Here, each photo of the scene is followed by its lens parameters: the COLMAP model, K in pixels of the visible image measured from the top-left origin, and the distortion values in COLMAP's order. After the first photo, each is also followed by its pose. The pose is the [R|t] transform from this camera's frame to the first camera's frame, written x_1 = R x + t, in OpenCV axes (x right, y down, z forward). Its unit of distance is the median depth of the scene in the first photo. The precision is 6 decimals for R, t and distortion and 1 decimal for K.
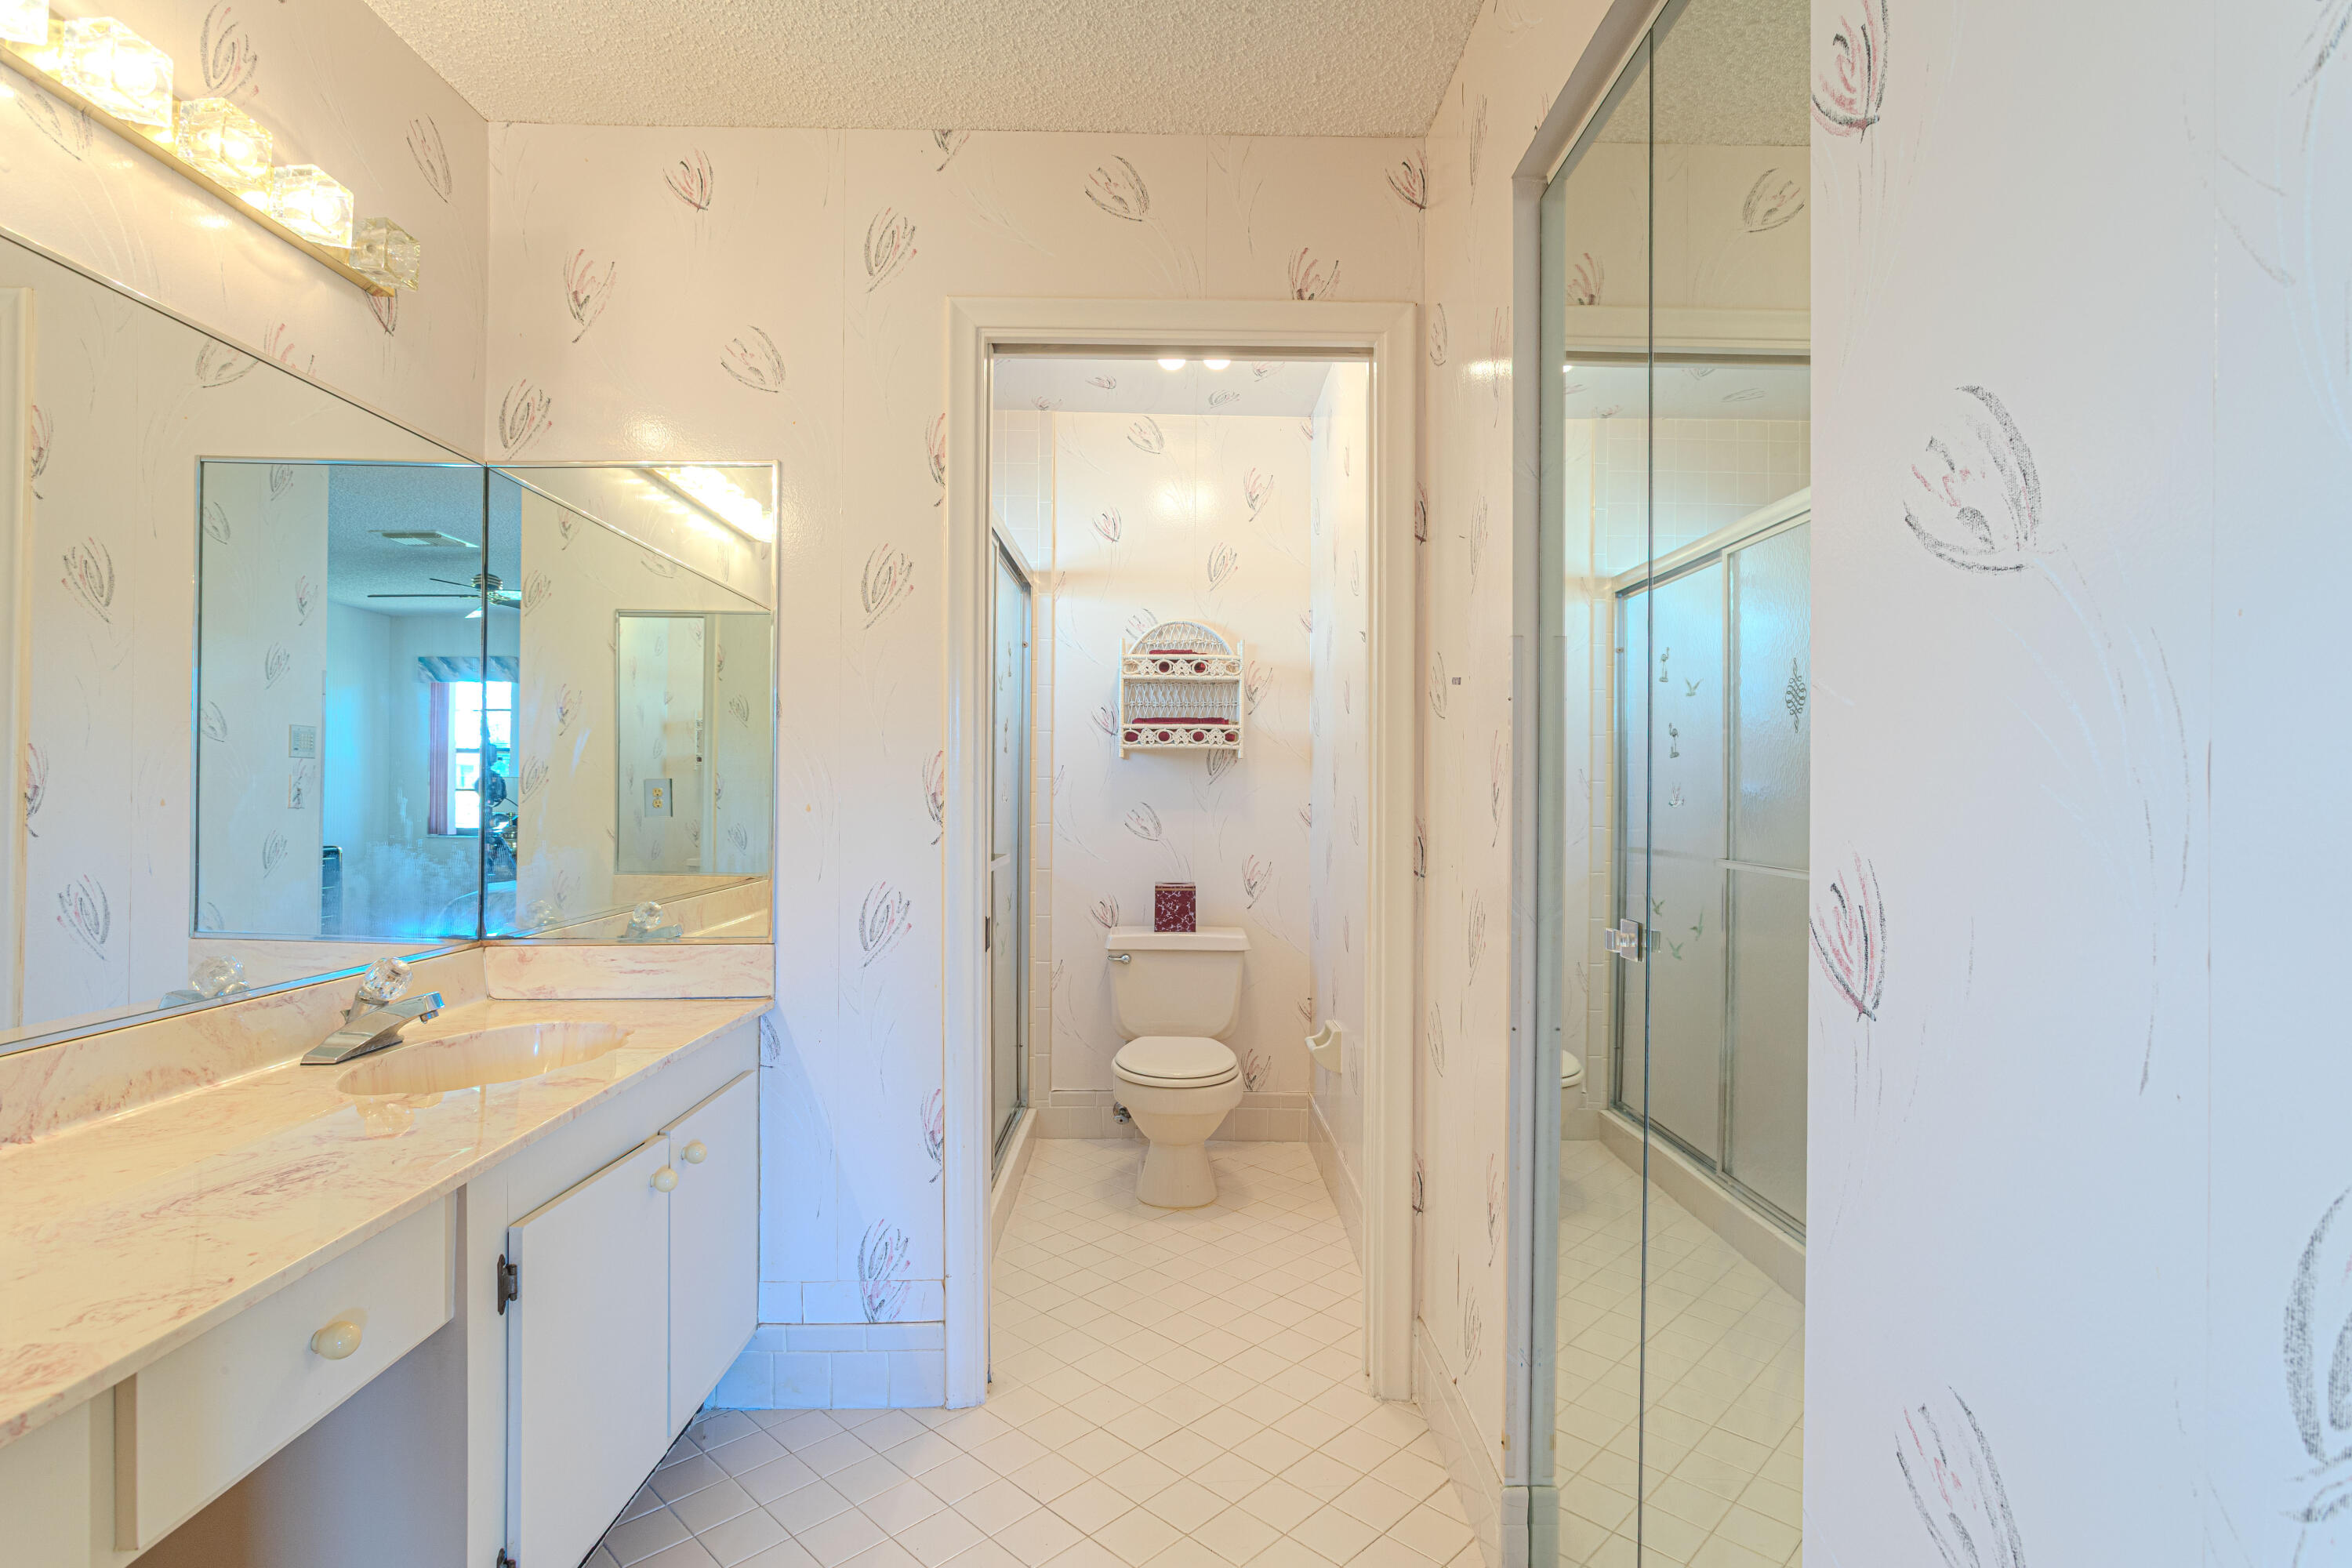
lens RADIAL K [[1162.1, 0, 1161.7], [0, 1162.1, 781.8], [0, 0, 1]] dist [-0.001671, 0.003052]
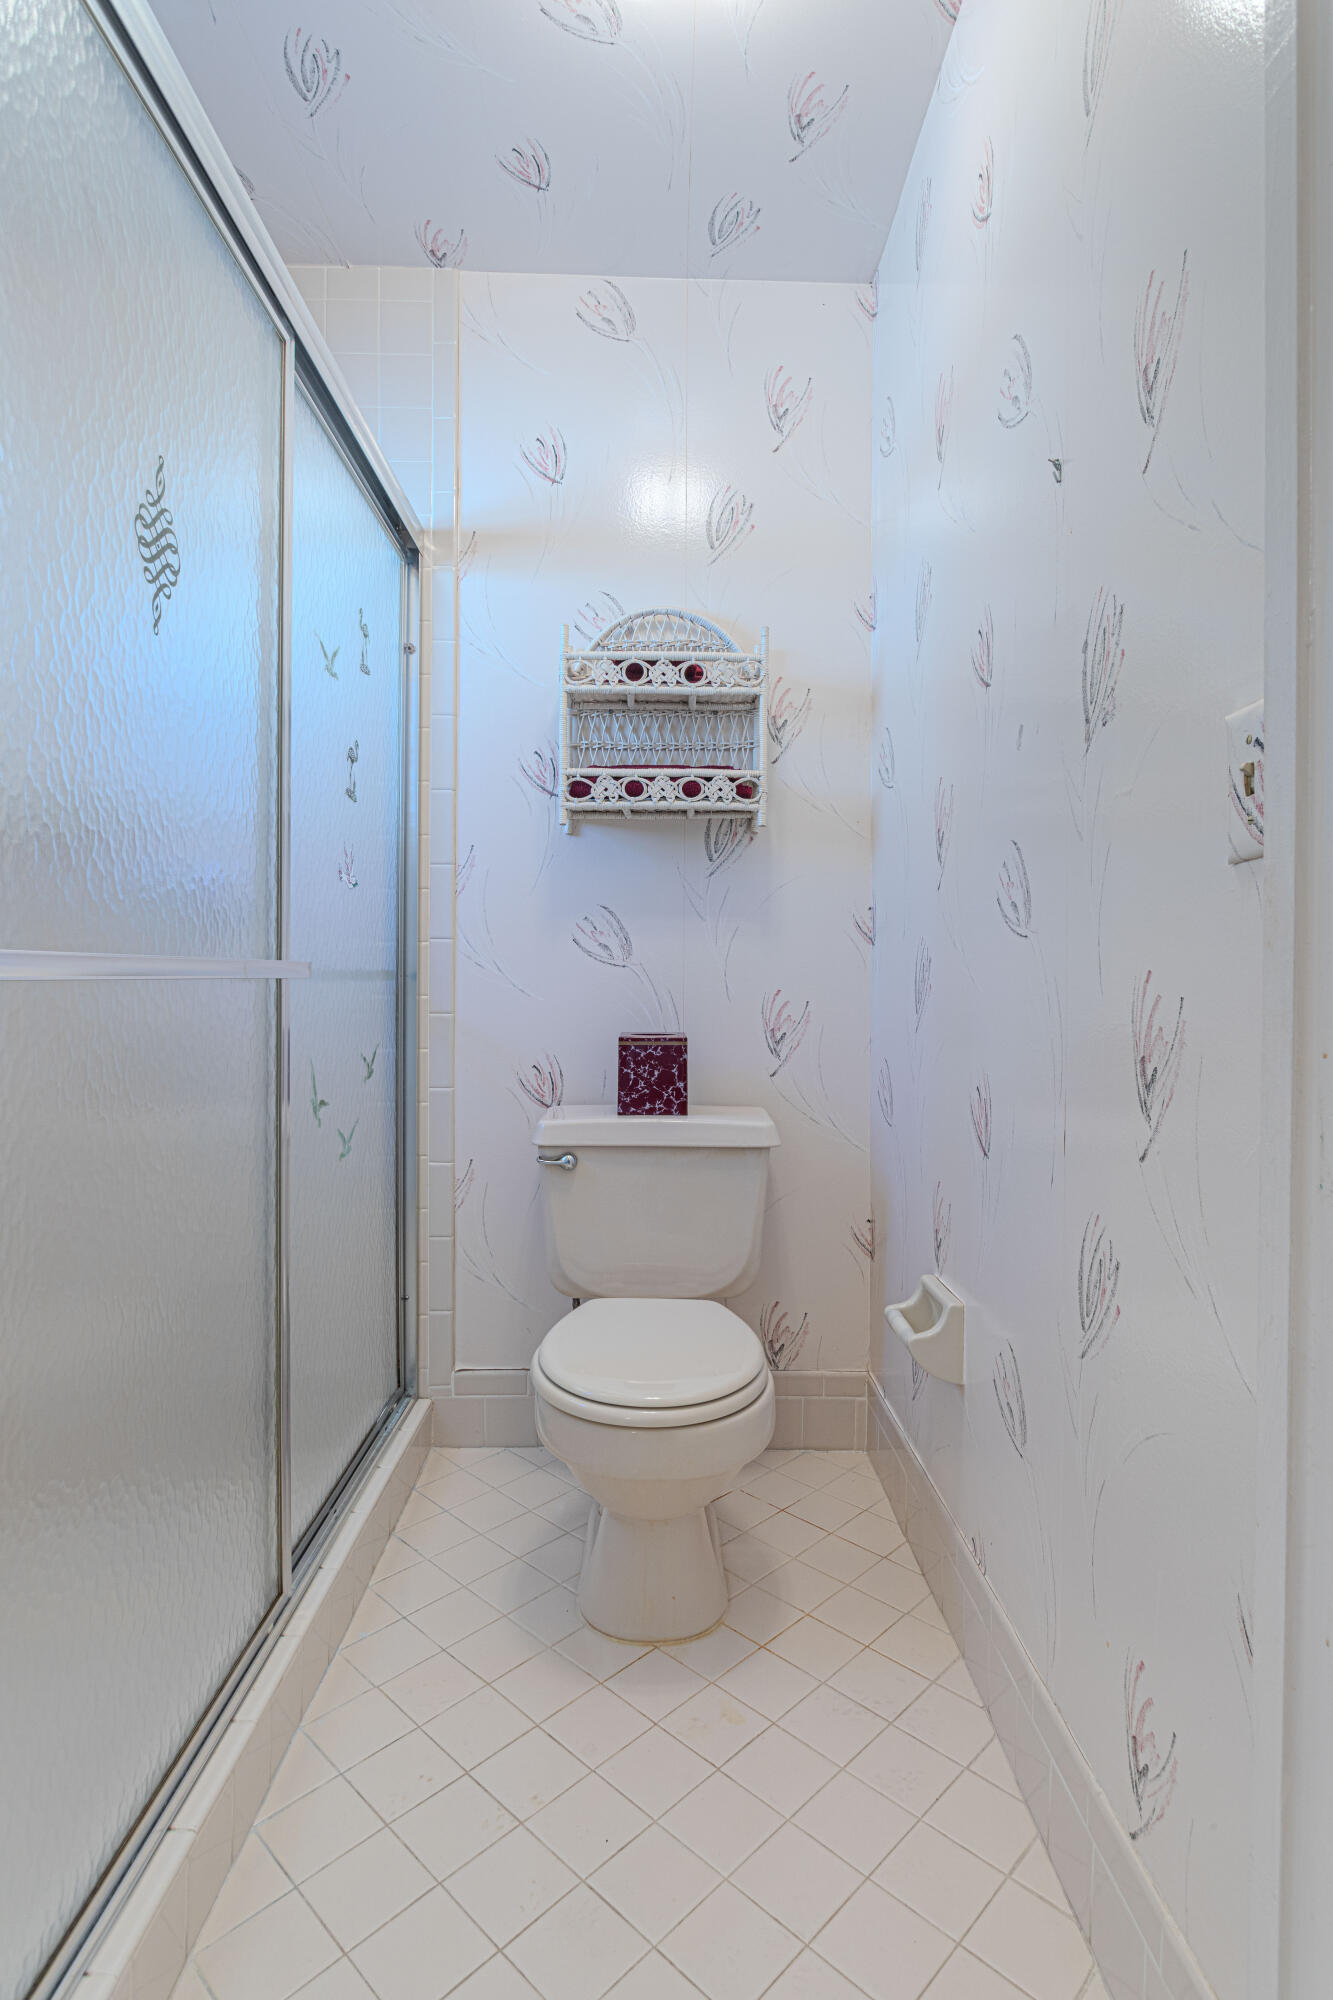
lens RADIAL K [[988.2, 0, 667.8], [0, 988.2, 986.4], [0, 0, 1]] dist [-0.001671, 0.003052]
pose [[0.999965, -0.000934, 0.008332, 0.014878], [0.000841, 0.999938, 0.011098, 0.056926], [-0.008342, -0.011091, 0.999904, 0.487204]]
